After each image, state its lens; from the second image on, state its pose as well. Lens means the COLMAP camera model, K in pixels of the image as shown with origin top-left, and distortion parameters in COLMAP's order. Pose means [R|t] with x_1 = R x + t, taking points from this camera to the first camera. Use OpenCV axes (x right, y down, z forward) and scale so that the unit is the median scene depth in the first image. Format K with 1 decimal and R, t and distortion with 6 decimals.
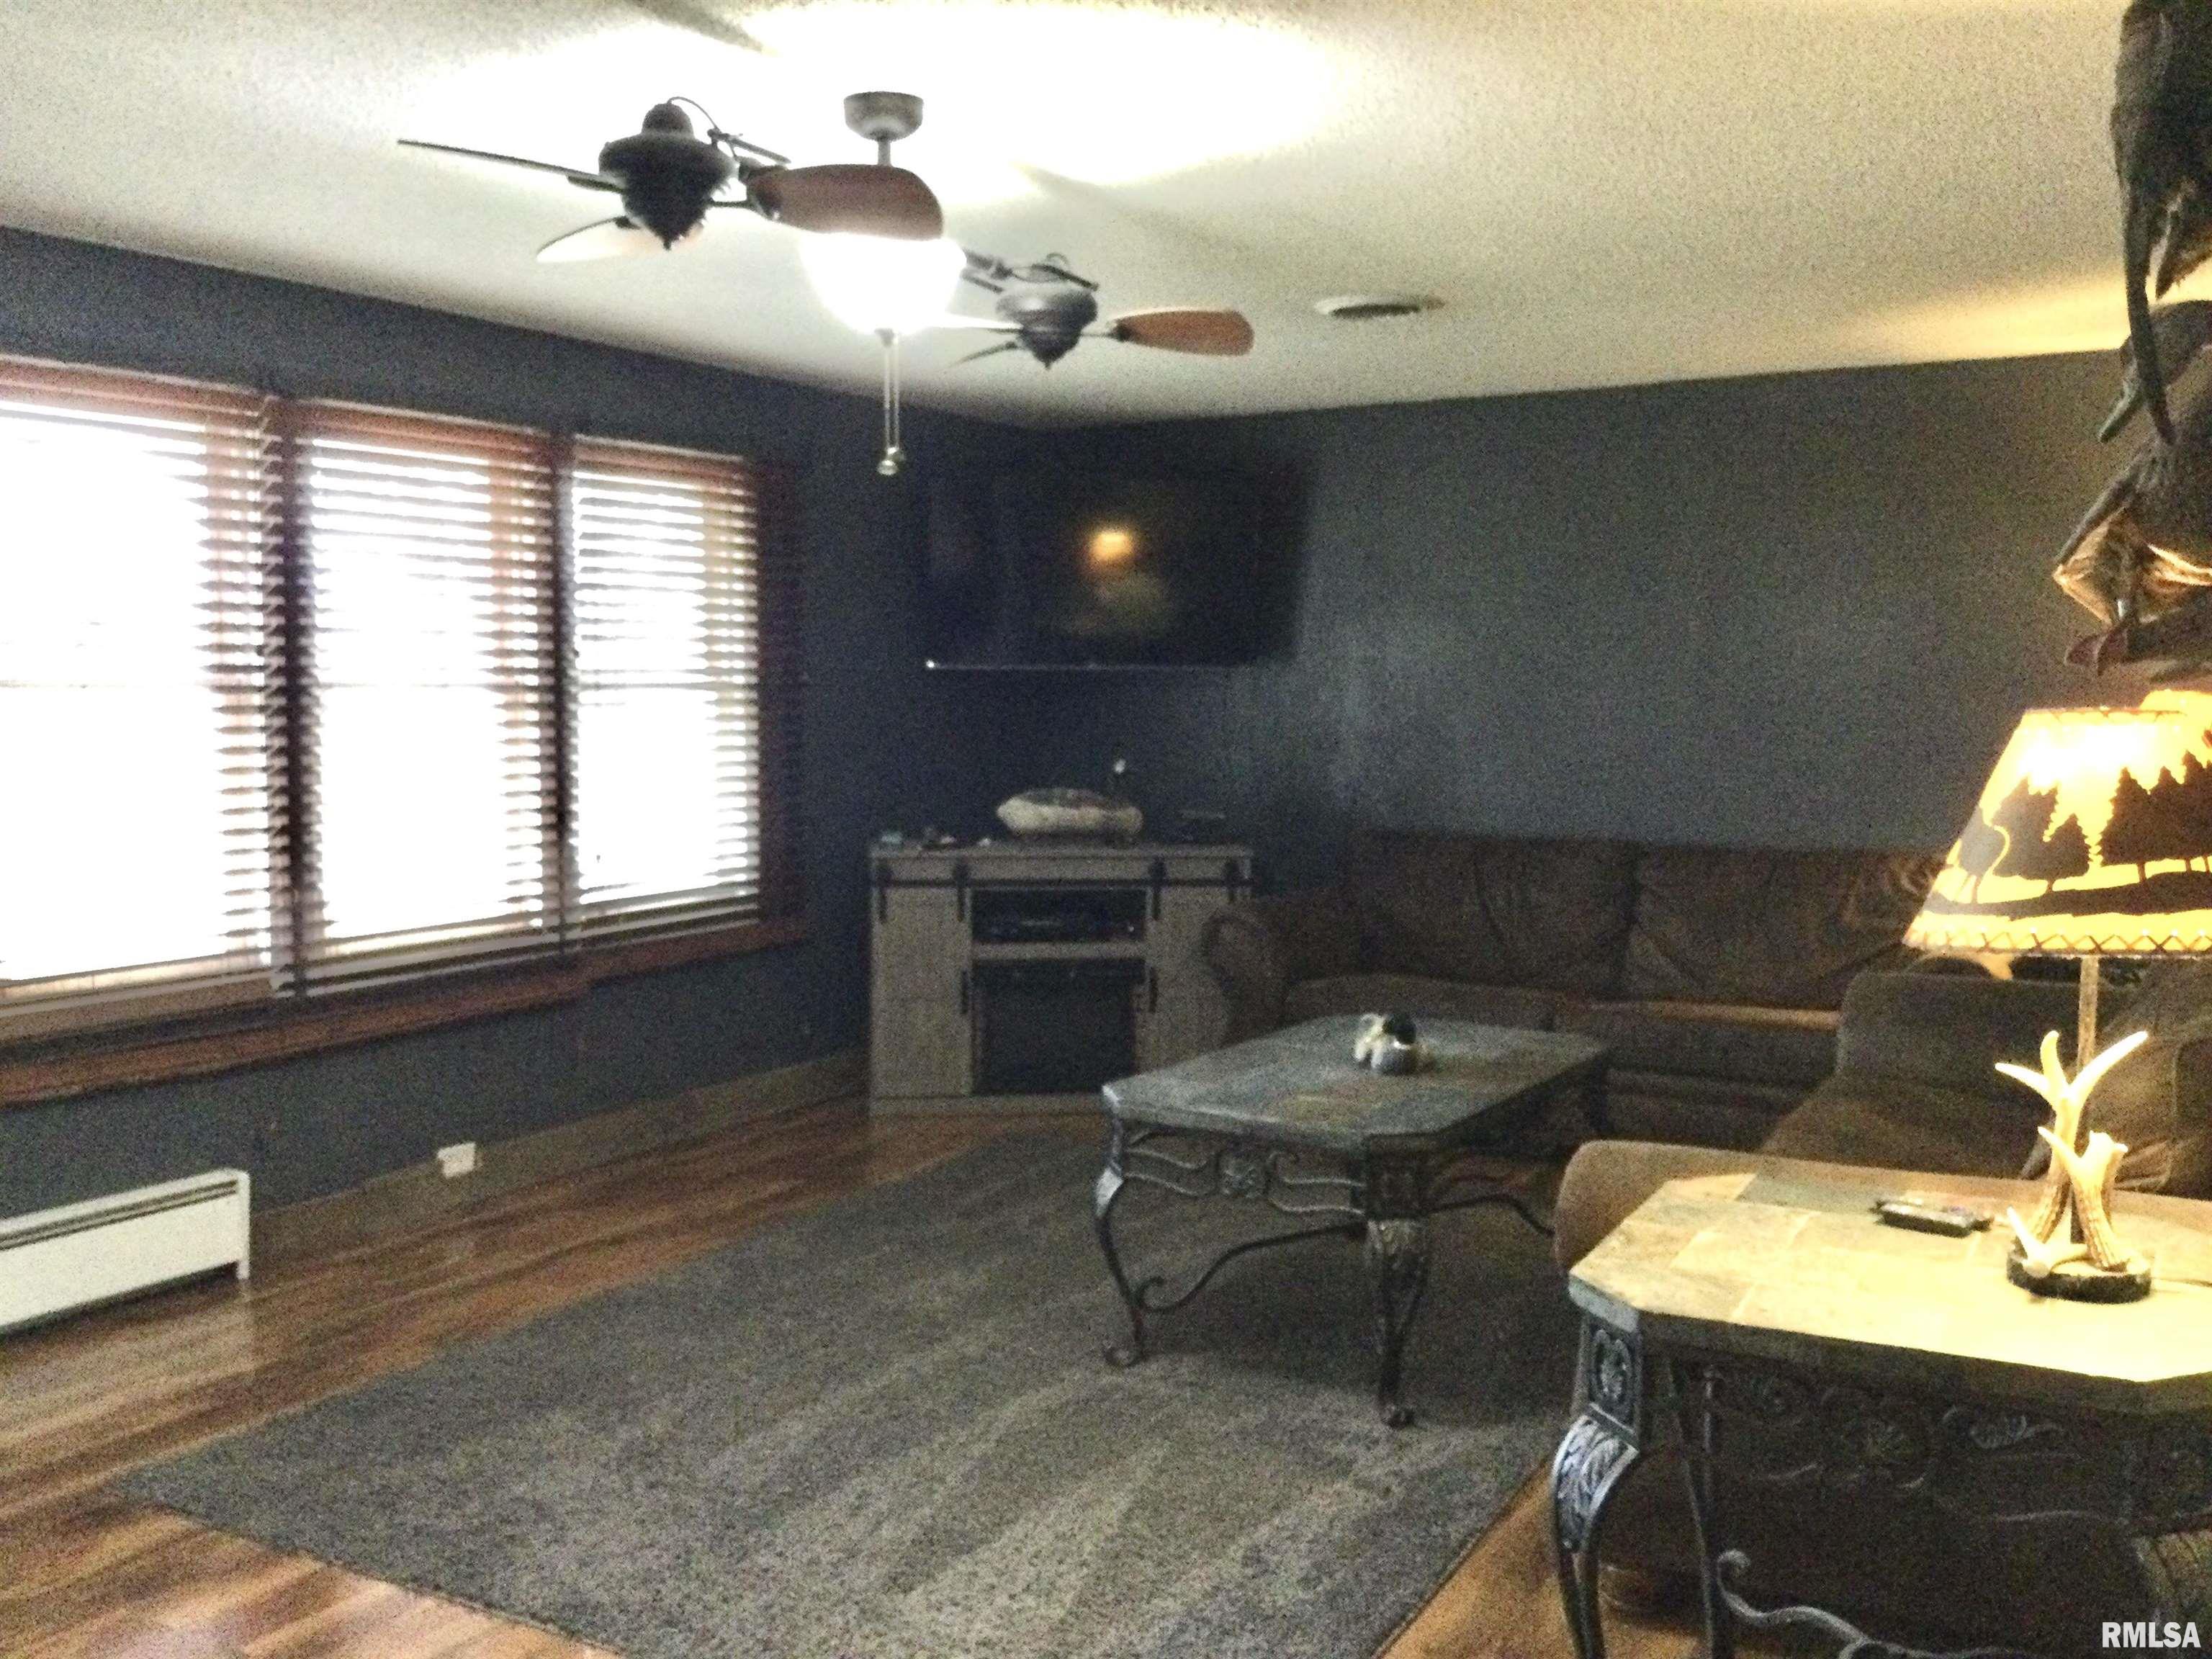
lens RADIAL K [[2026.5, 0, 1095.6], [0, 2026.5, 822.7], [0, 0, 1]] dist [0.017841, 0.000000]
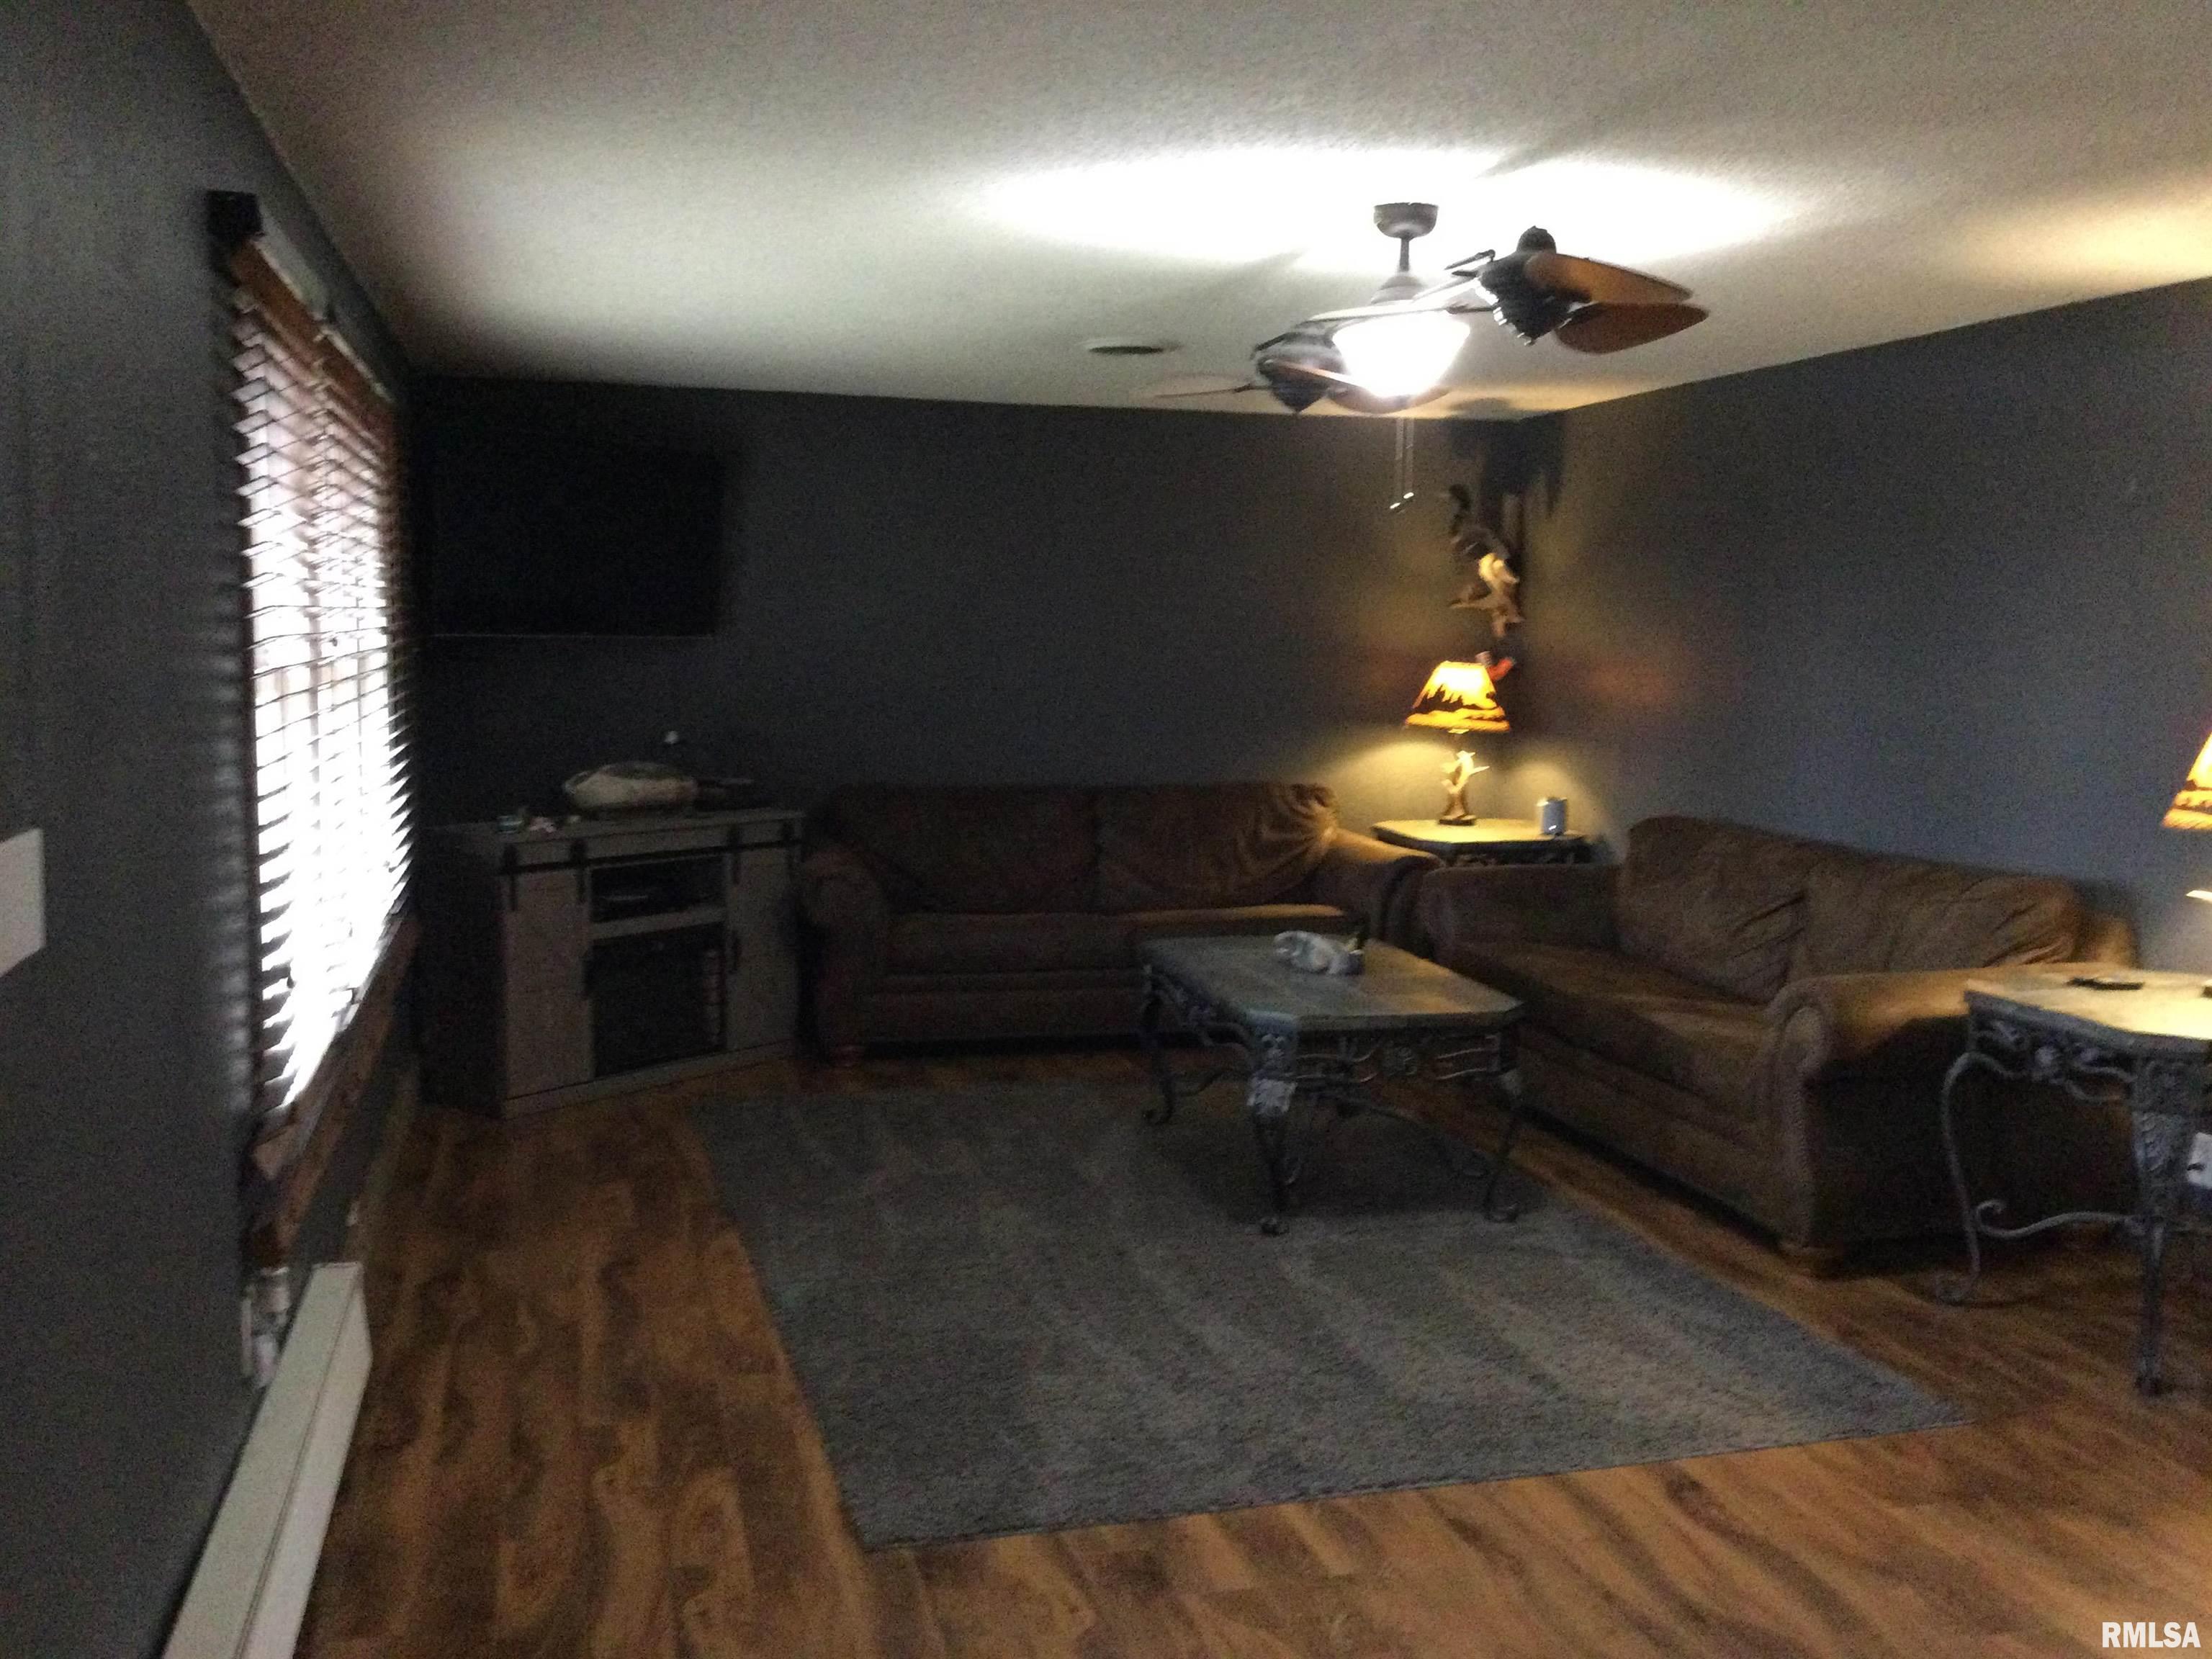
lens RADIAL K [[2026.5, 0, 1097.0], [0, 2026.5, 825.8], [0, 0, 1]] dist [0.017841, 0.000000]
pose [[0.695782, -0.065989, 0.715215, -0.588661], [0.039608, 0.997780, 0.053528, -0.030407], [-0.717160, -0.008916, 0.696852, 0.147787]]
